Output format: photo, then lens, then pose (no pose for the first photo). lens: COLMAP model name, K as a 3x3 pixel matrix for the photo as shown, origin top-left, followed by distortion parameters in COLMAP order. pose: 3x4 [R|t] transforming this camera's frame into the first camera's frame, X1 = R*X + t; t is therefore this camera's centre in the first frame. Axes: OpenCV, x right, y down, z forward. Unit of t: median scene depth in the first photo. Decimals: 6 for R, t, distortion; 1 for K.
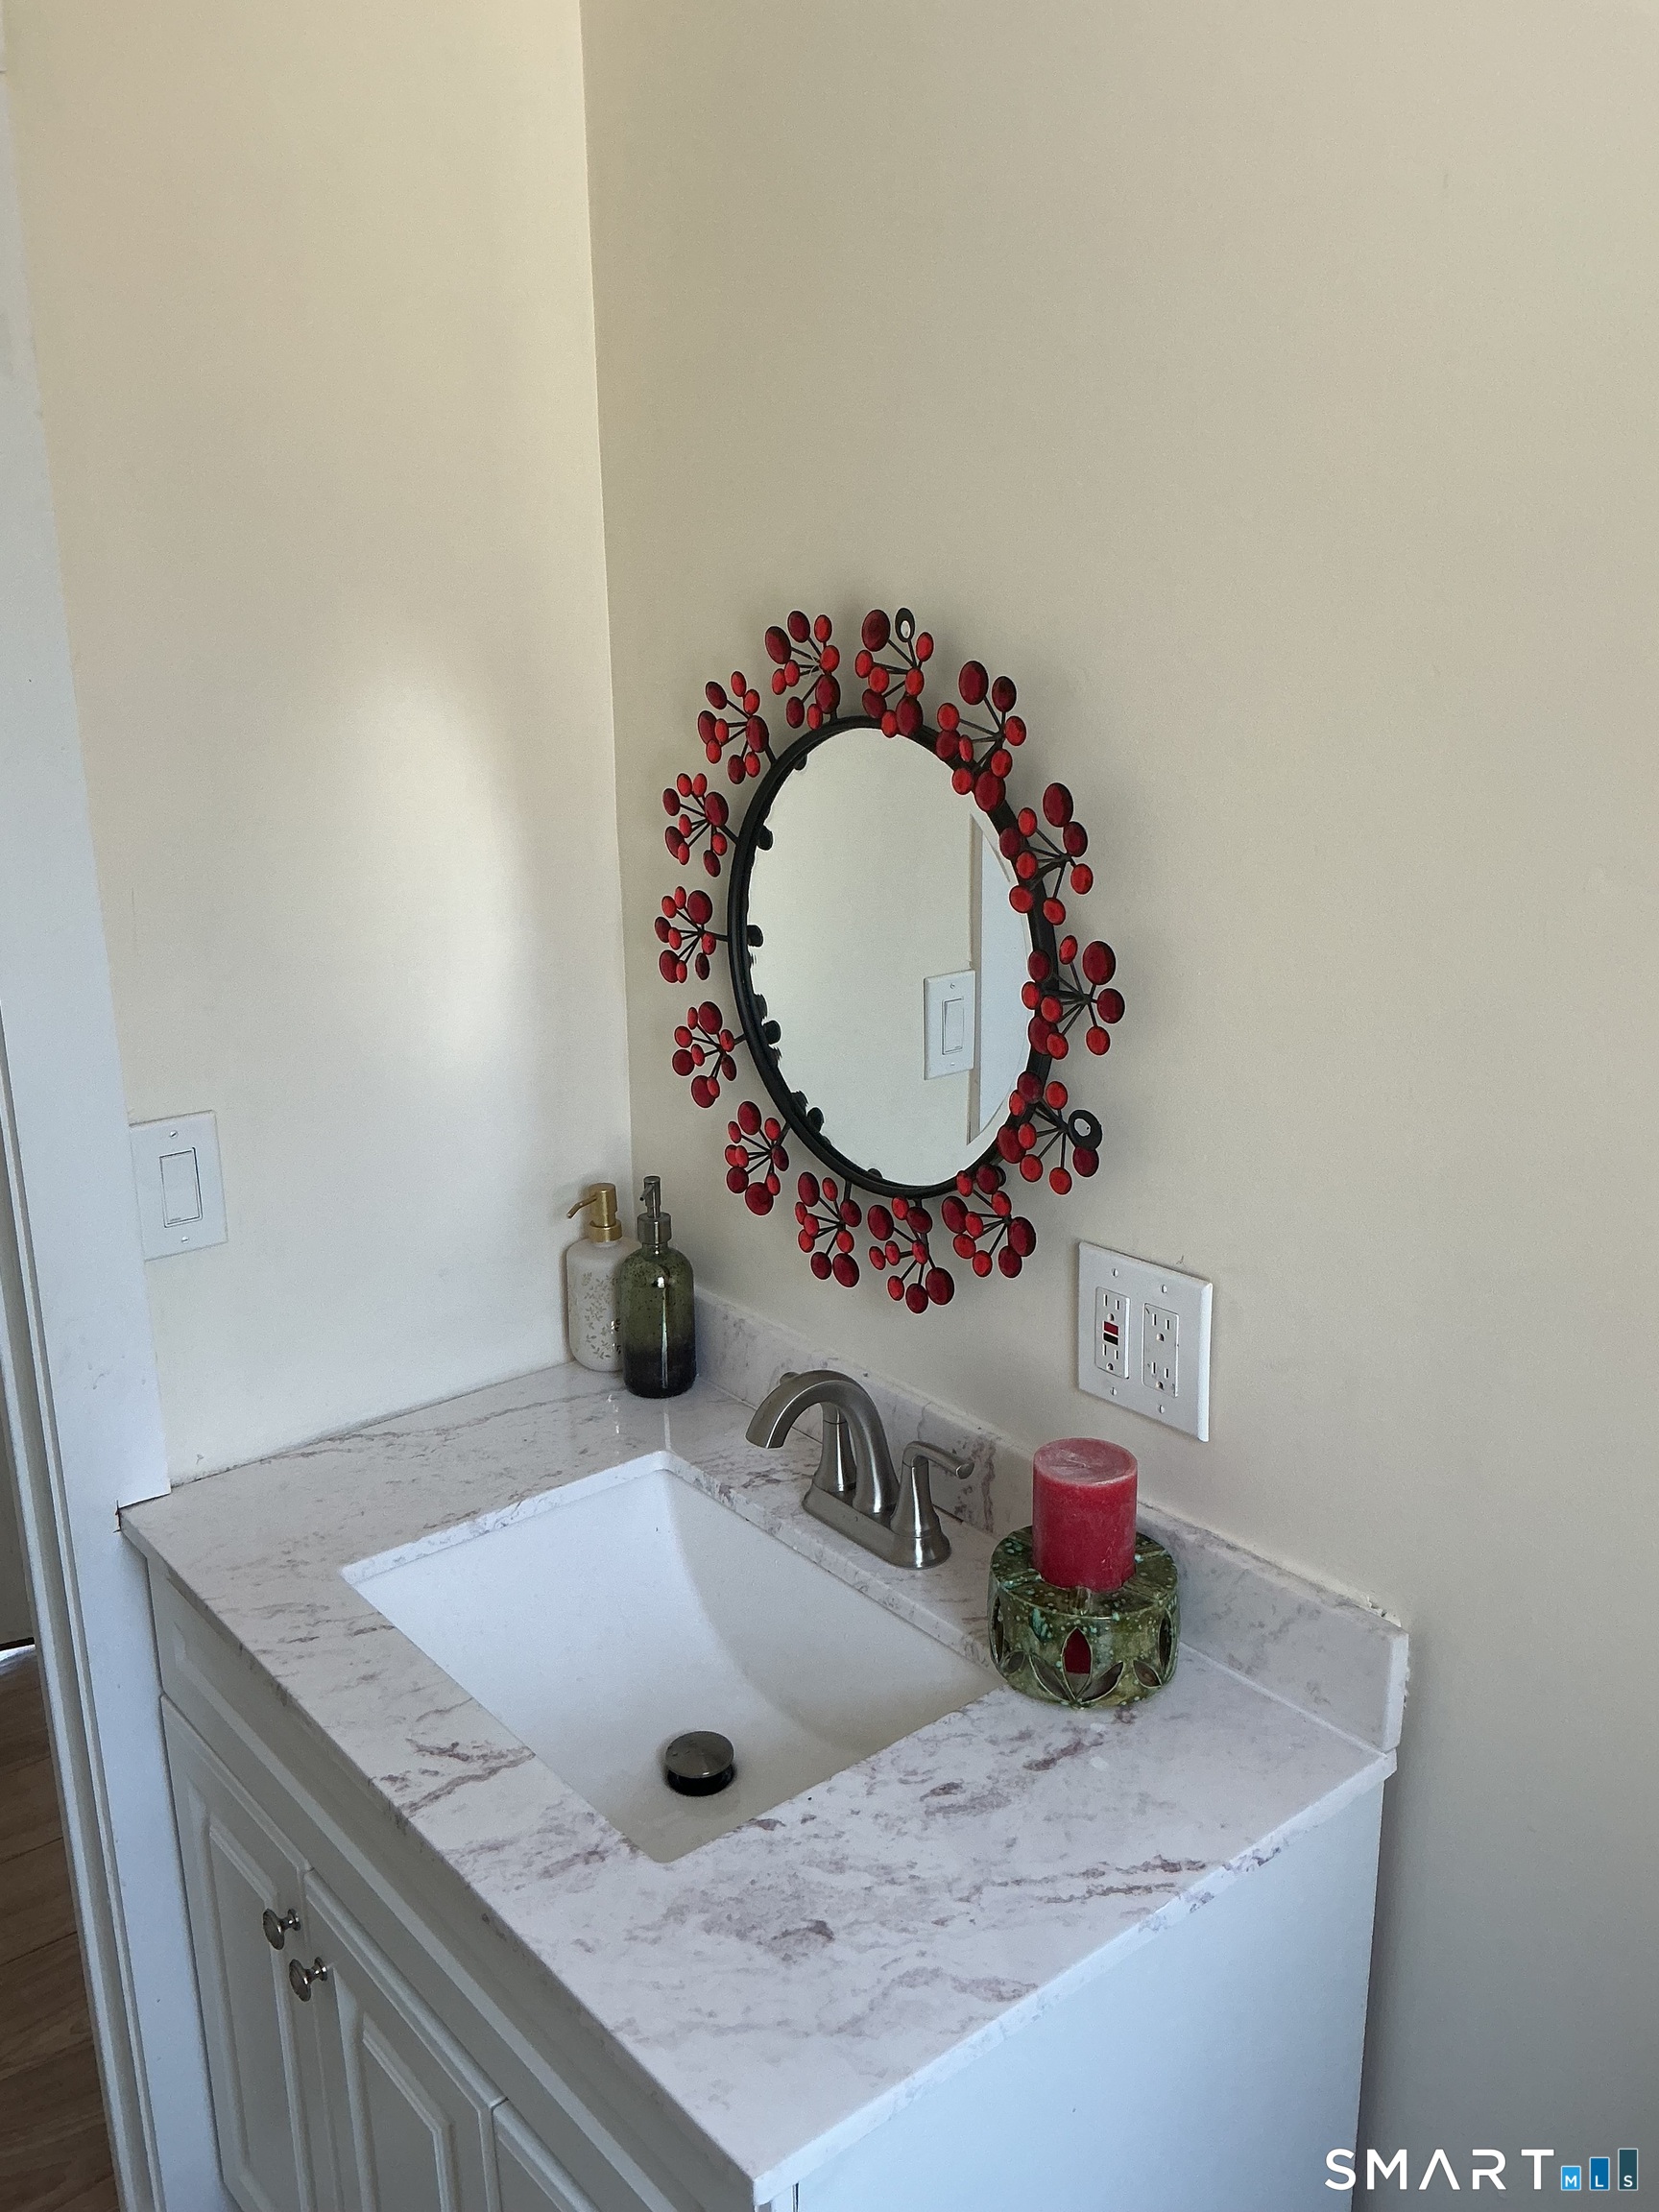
lens RADIAL K [[1864.5, 0, 830.3], [0, 1864.5, 1093.2], [0, 0, 1]] dist [0.069512, -0.090525]
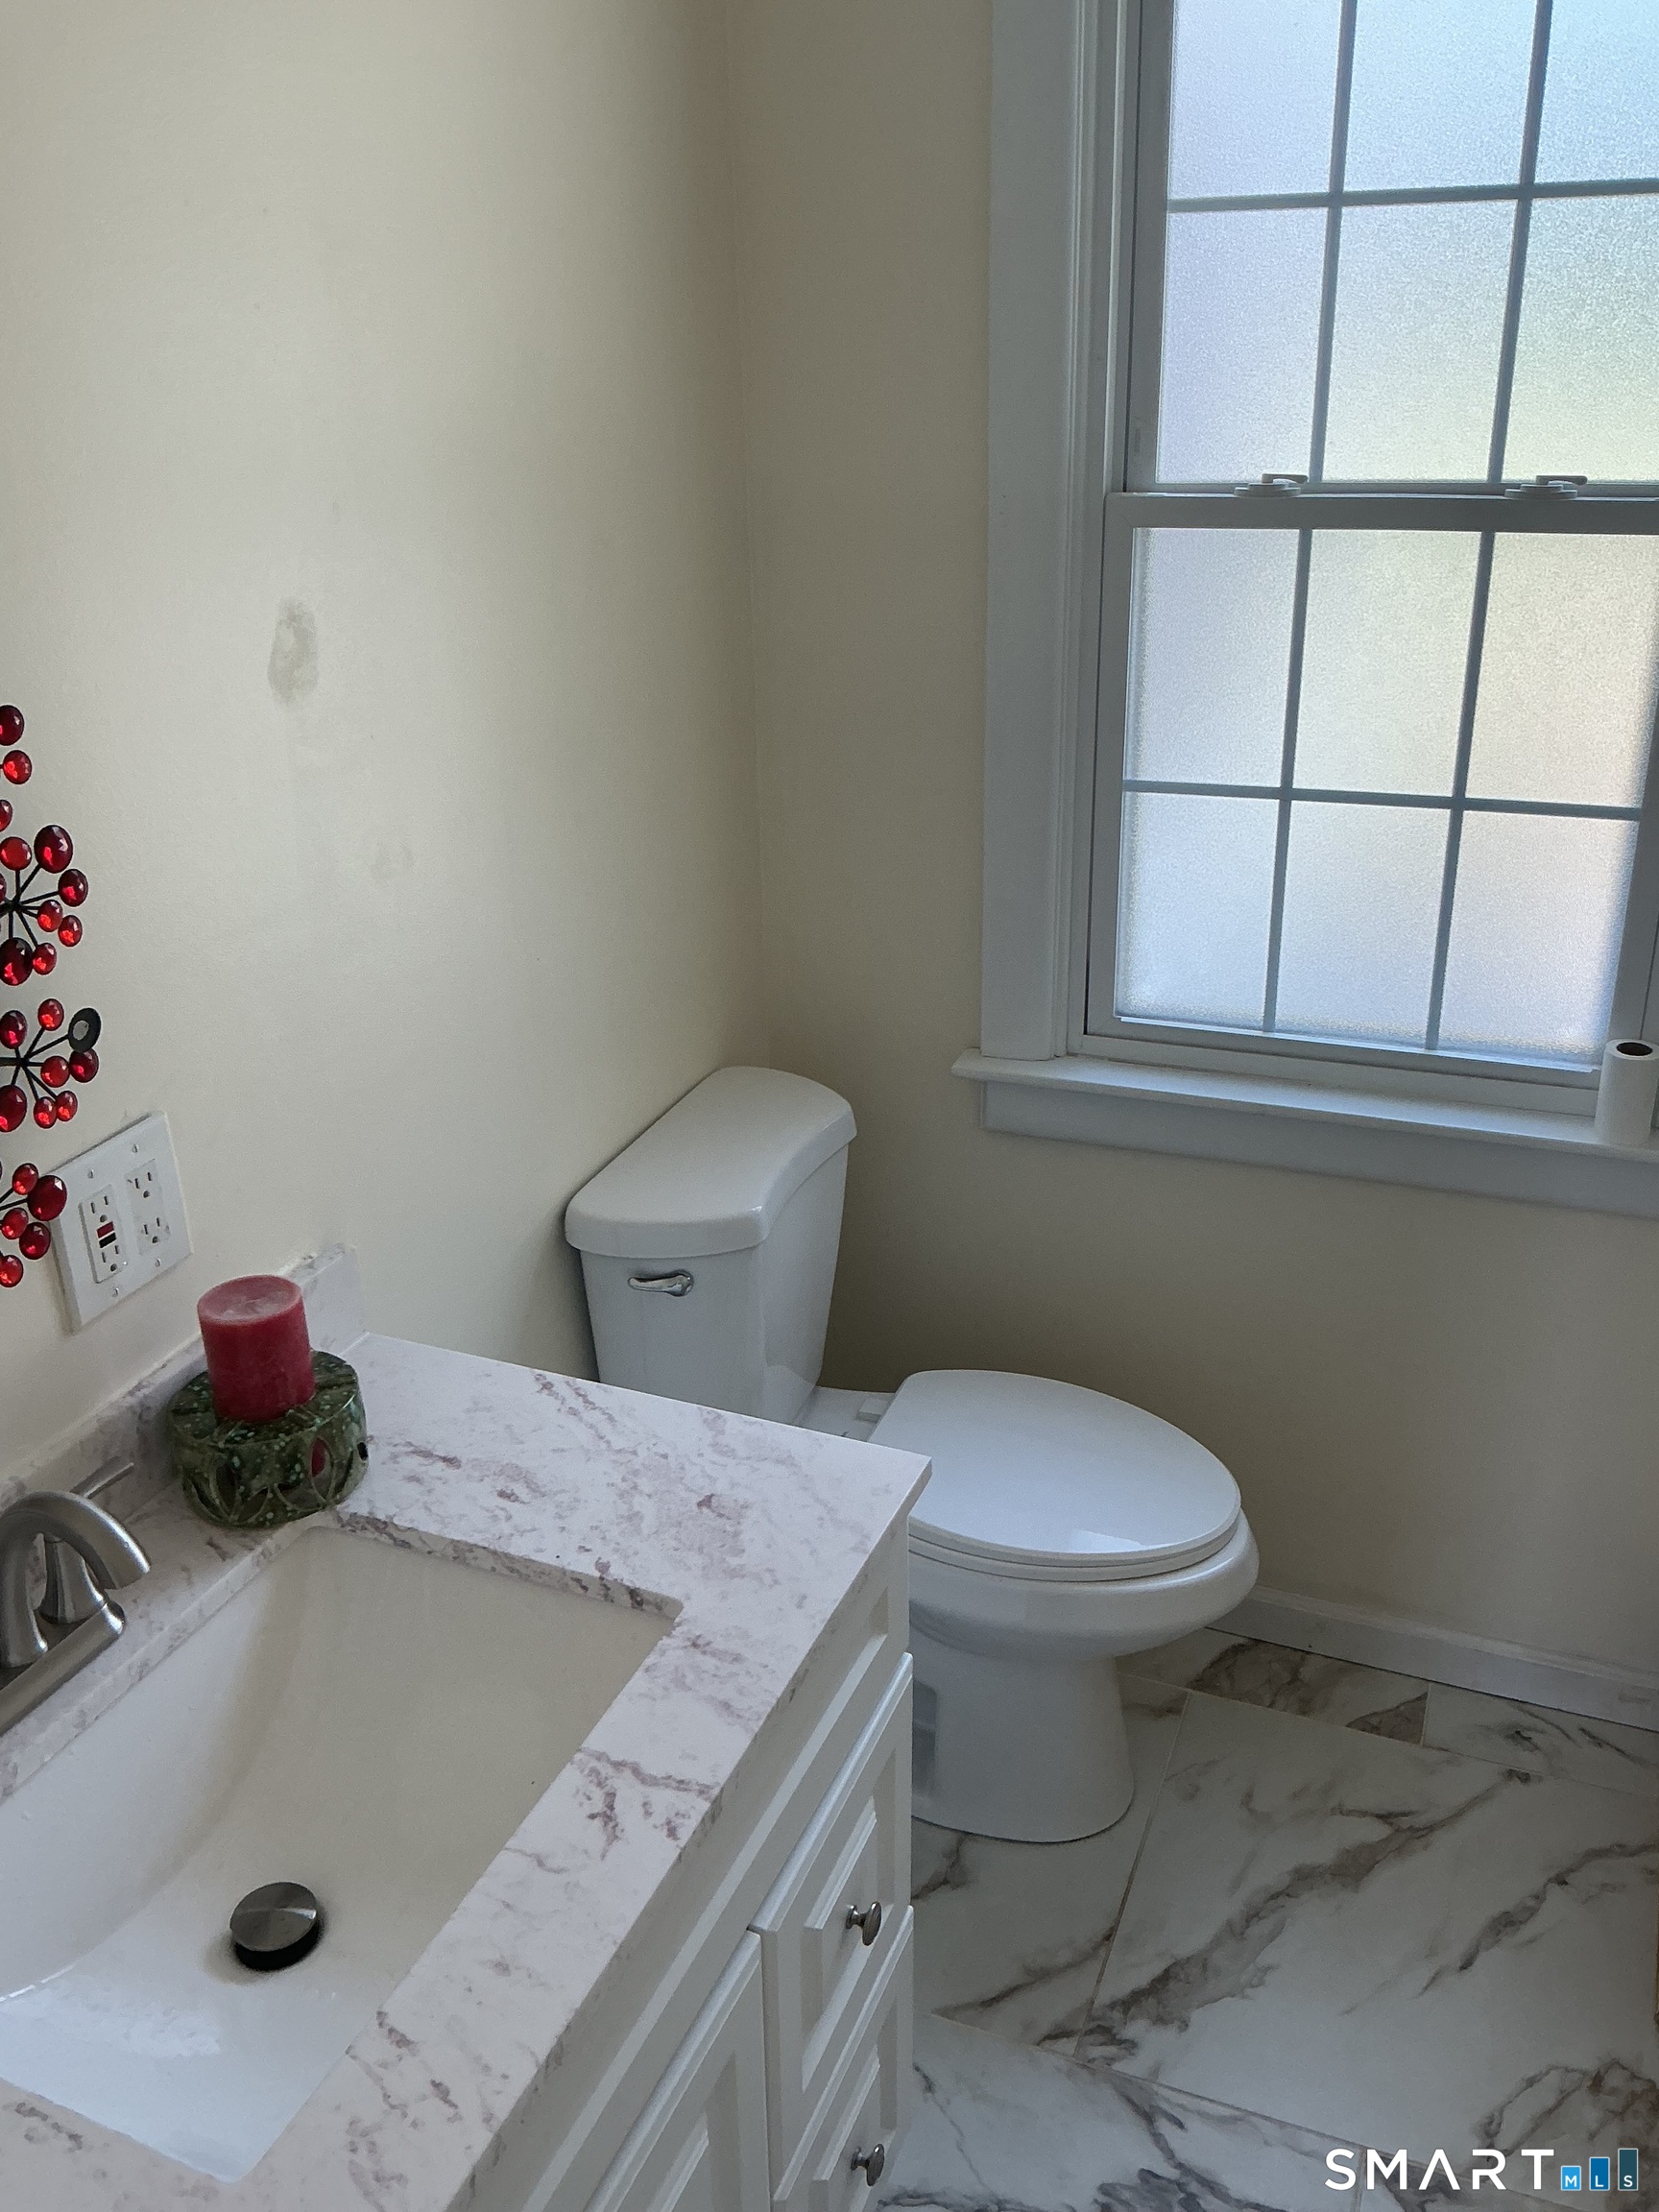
lens RADIAL K [[1864.5, 0, 825.7], [0, 1864.5, 1114.2], [0, 0, 1]] dist [0.069512, -0.090525]
pose [[-0.471642, -0.318989, 0.822071, -0.891296], [0.264034, 0.838412, 0.476813, -0.319545], [-0.841332, 0.441940, -0.311206, 1.077554]]
